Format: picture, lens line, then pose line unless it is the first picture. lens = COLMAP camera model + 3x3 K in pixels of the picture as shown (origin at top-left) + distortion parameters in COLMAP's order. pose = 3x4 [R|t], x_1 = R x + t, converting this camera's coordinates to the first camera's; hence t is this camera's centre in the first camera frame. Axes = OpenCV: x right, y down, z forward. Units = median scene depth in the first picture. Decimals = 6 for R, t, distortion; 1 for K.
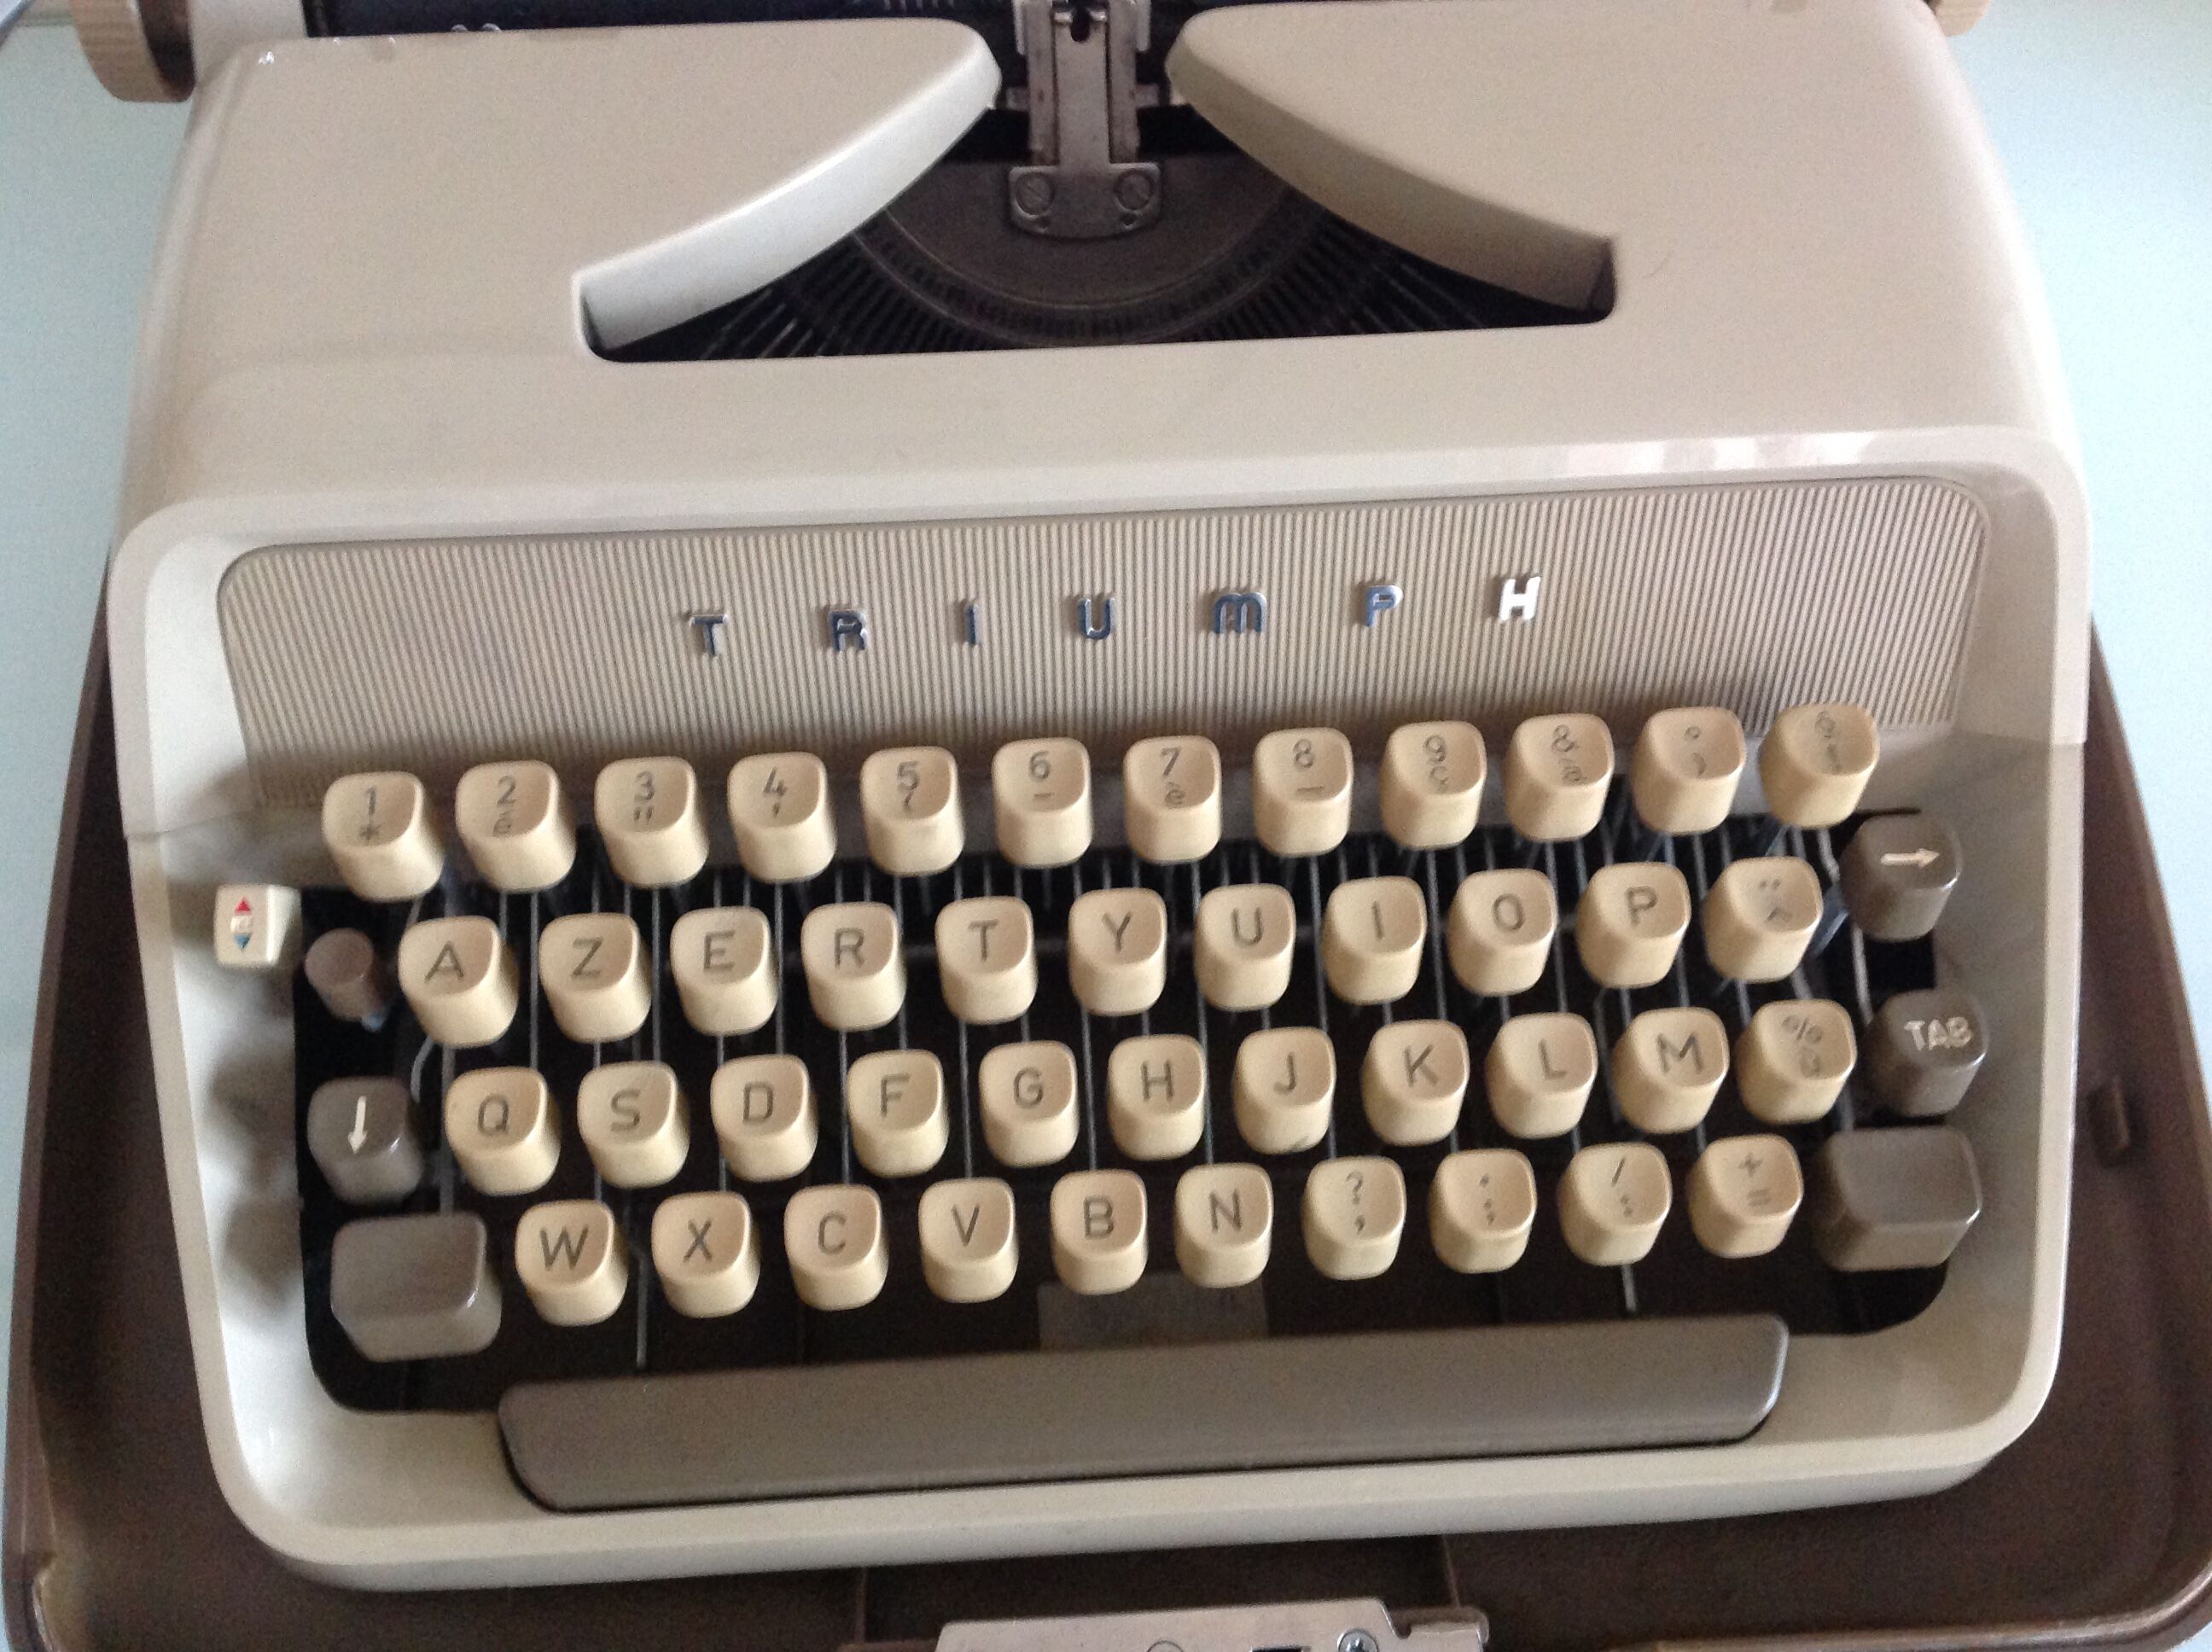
lens RADIAL K [[2111.5, 0, 1106.0], [0, 2111.5, 826.0], [0, 0, 1]] dist [0.109587, -0.251292]
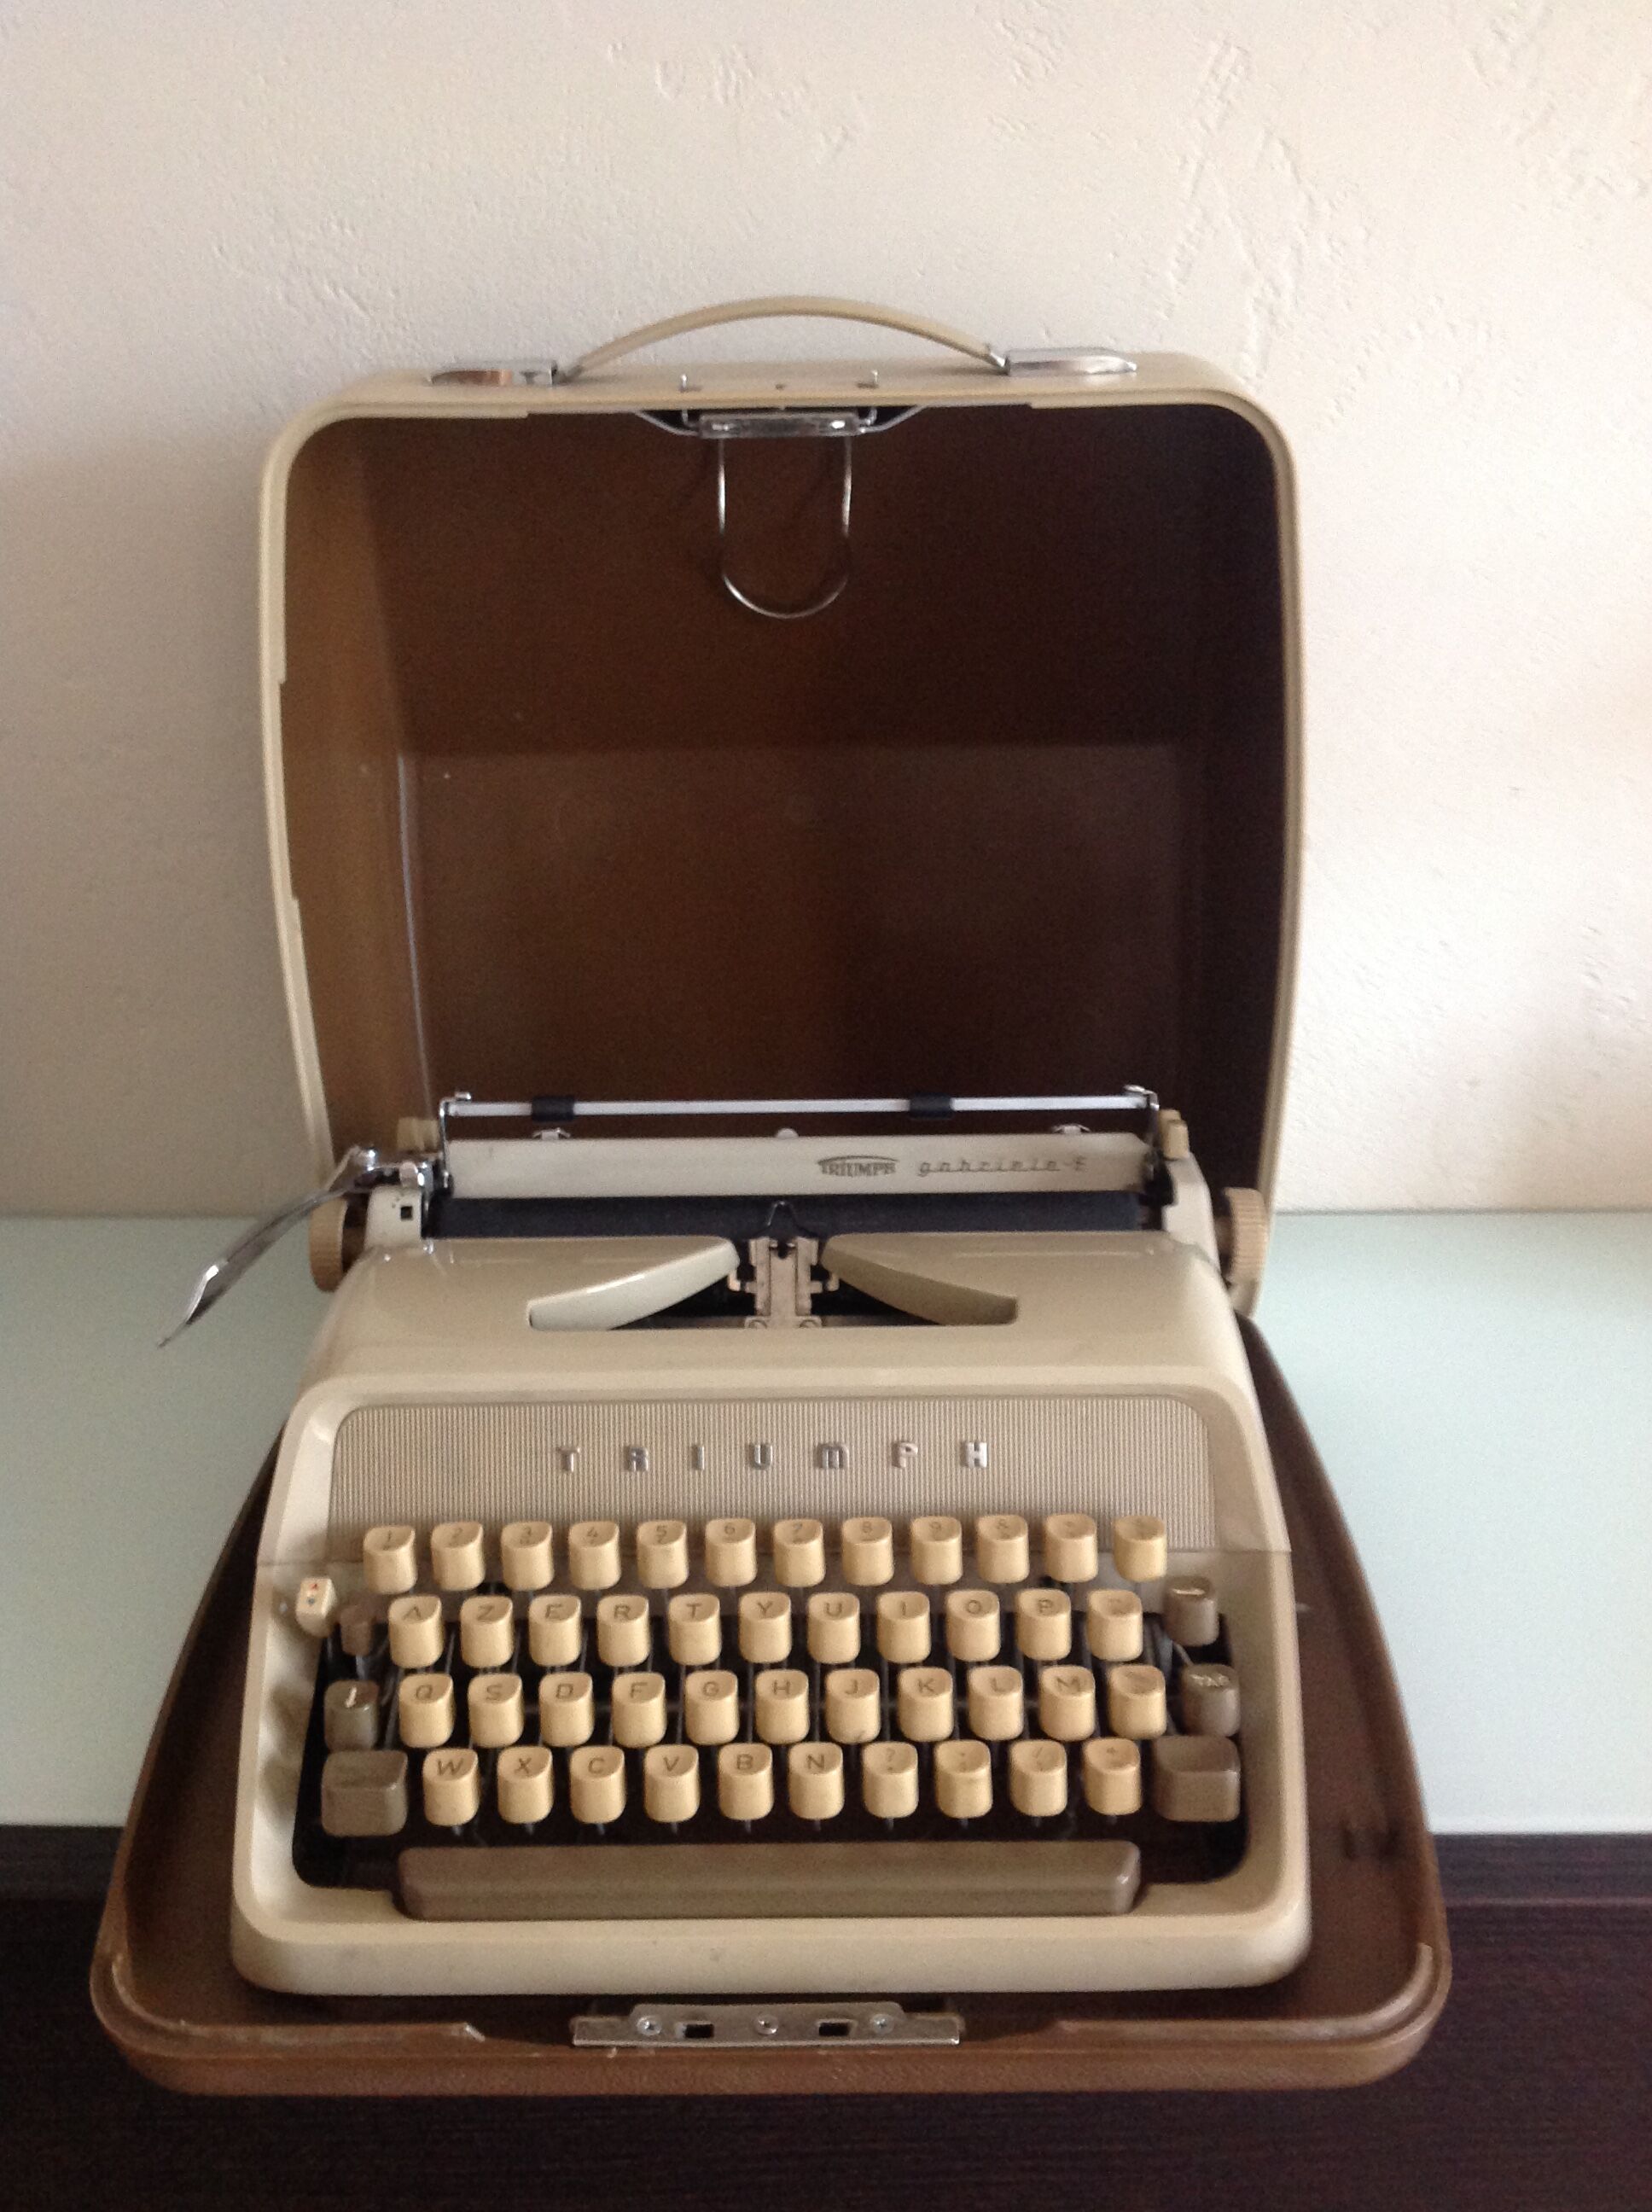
lens RADIAL K [[2111.5, 0, 826.0], [0, 2111.5, 1106.0], [0, 0, 1]] dist [0.109587, -0.251292]
pose [[0.997899, 0.000224, -0.064792, 0.181662], [-0.039839, 0.790753, -0.610838, 0.842049], [0.051098, 0.612136, 0.789100, -0.755702]]
